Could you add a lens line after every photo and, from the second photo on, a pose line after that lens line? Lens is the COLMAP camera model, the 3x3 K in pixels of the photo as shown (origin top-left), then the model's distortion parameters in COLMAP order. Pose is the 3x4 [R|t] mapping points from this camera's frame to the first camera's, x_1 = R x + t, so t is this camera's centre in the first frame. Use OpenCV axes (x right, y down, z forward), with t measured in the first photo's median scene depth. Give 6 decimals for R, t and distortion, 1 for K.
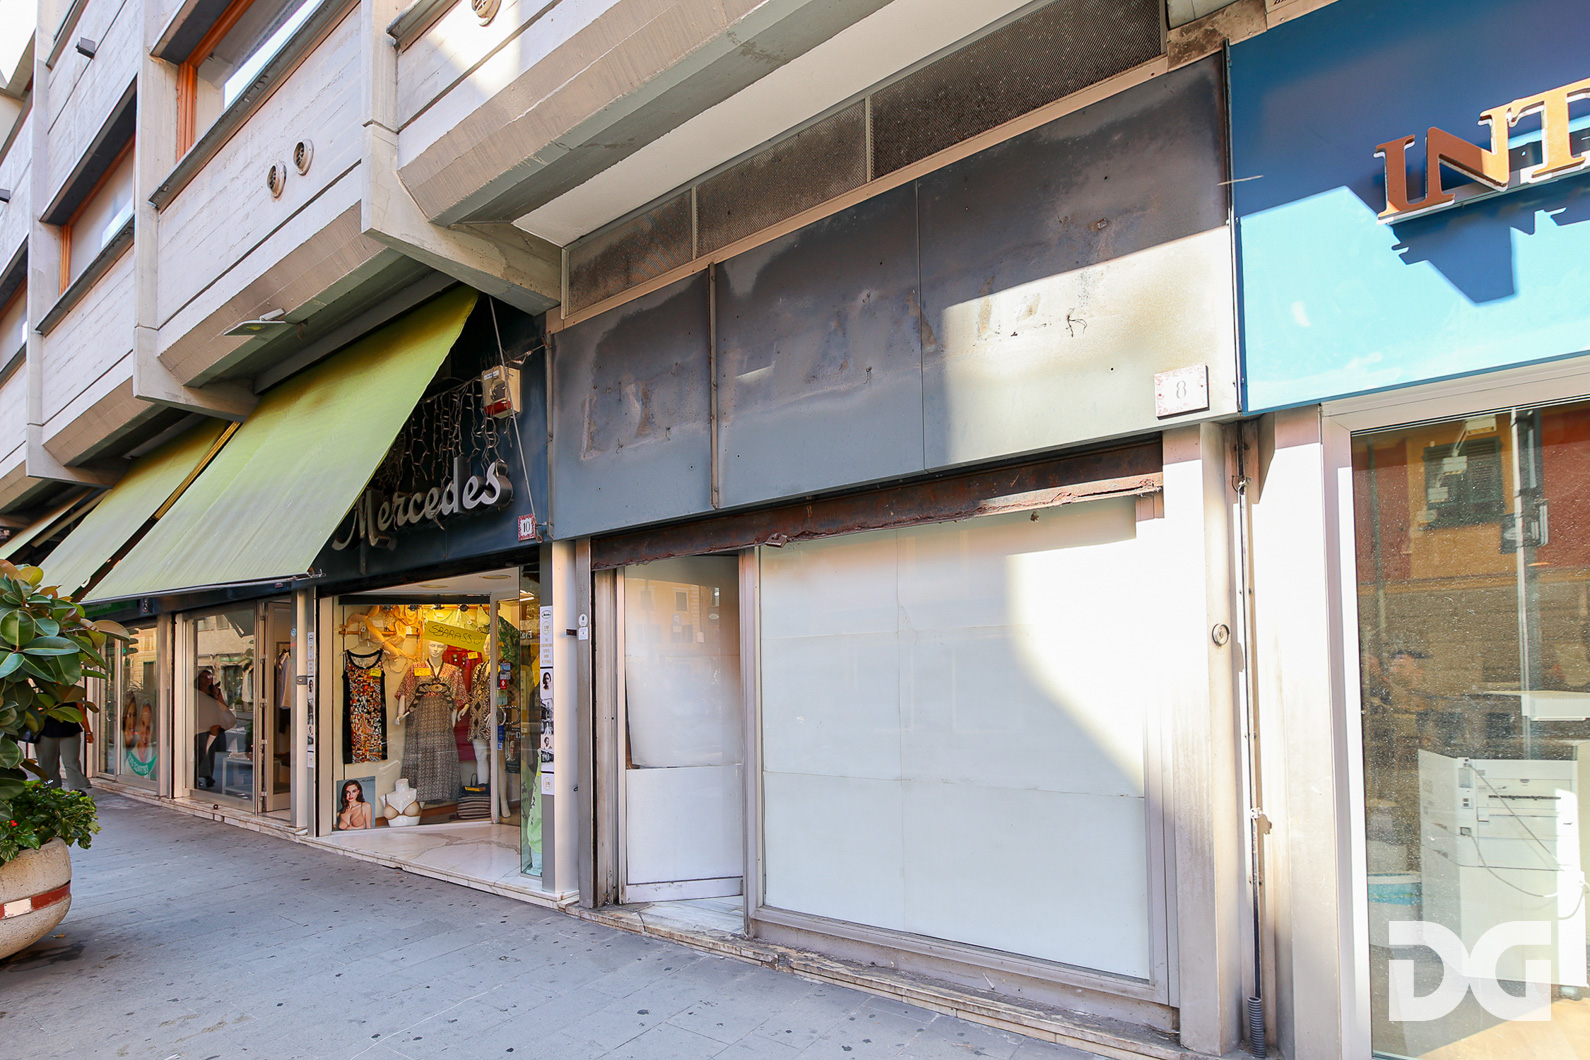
lens RADIAL K [[706.2, 0, 770.1], [0, 706.2, 645.1], [0, 0, 1]] dist [0.000329, -0.000363]
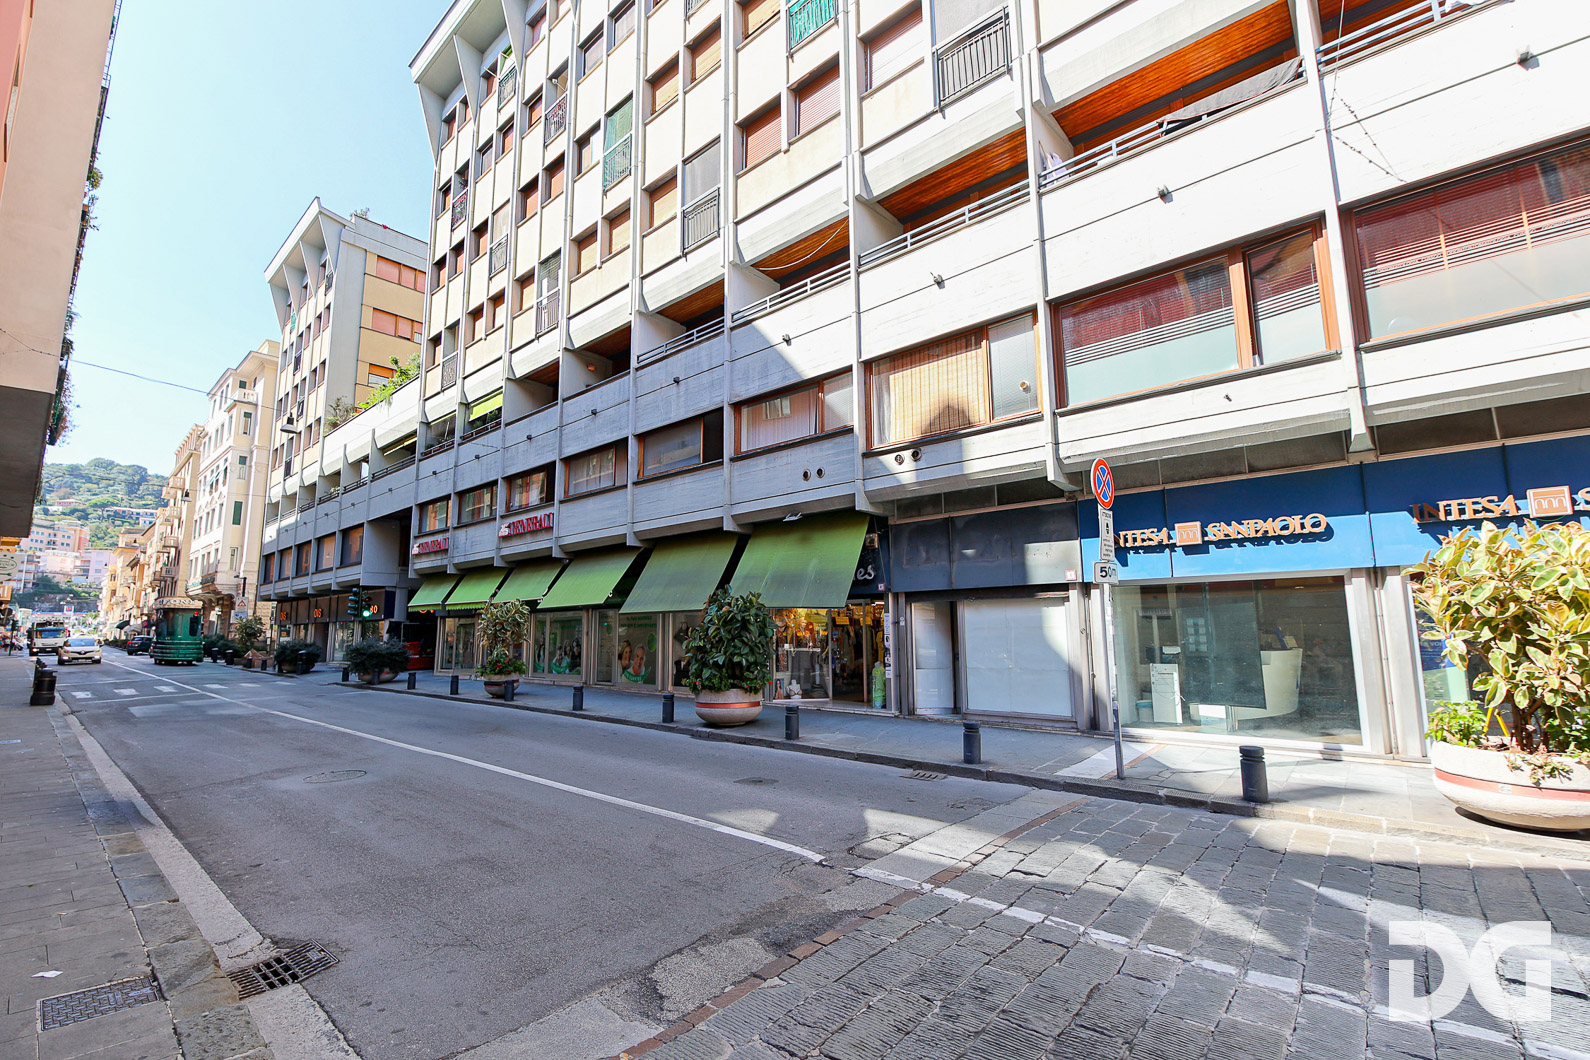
lens RADIAL K [[720.6, 0, 778.9], [0, 720.6, 550.1], [0, 0, 1]] dist [0.001053, -0.009958]
pose [[0.986110, -0.001184, -0.166086, -0.304915], [-0.011992, 0.996857, -0.078311, -0.091927], [0.165657, 0.079215, 0.982997, -2.421508]]
